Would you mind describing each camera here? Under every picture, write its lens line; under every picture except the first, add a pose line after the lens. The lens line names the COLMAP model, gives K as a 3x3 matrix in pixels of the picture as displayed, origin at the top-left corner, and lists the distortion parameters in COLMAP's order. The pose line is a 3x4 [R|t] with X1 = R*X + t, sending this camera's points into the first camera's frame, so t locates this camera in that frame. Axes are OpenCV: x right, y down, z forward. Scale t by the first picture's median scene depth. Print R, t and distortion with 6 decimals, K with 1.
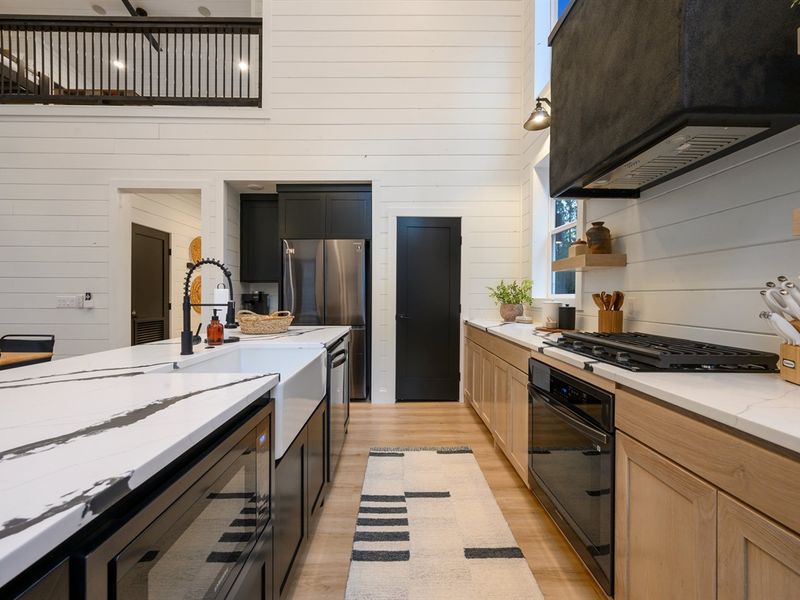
lens RADIAL K [[360.6, 0, 402.8], [0, 360.6, 300.5], [0, 0, 1]] dist [0.002132, 0.000330]
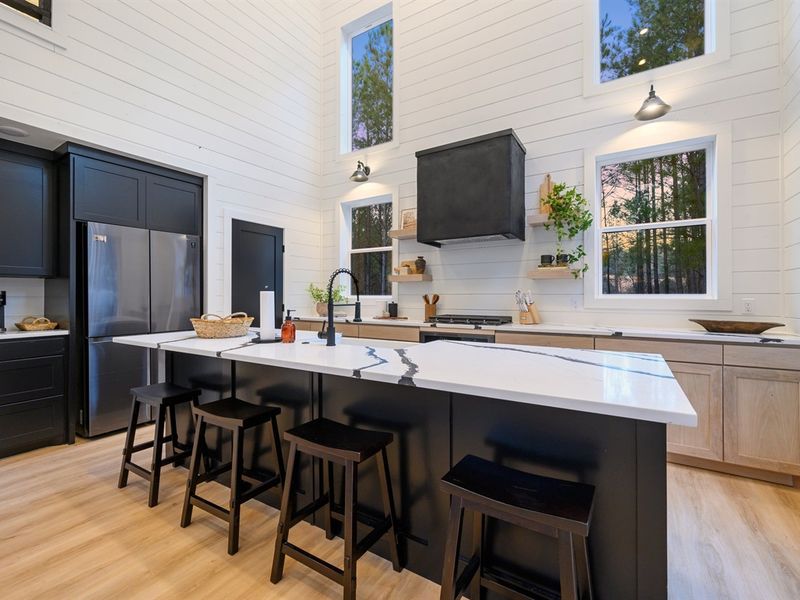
lens RADIAL K [[360.6, 0, 399.5], [0, 360.6, 296.1], [0, 0, 1]] dist [0.002132, 0.000330]
pose [[0.537989, -0.001909, 0.842949, -0.615140], [0.010953, 0.999929, -0.004726, -0.005304], [-0.842880, 0.011775, 0.537972, 0.066485]]
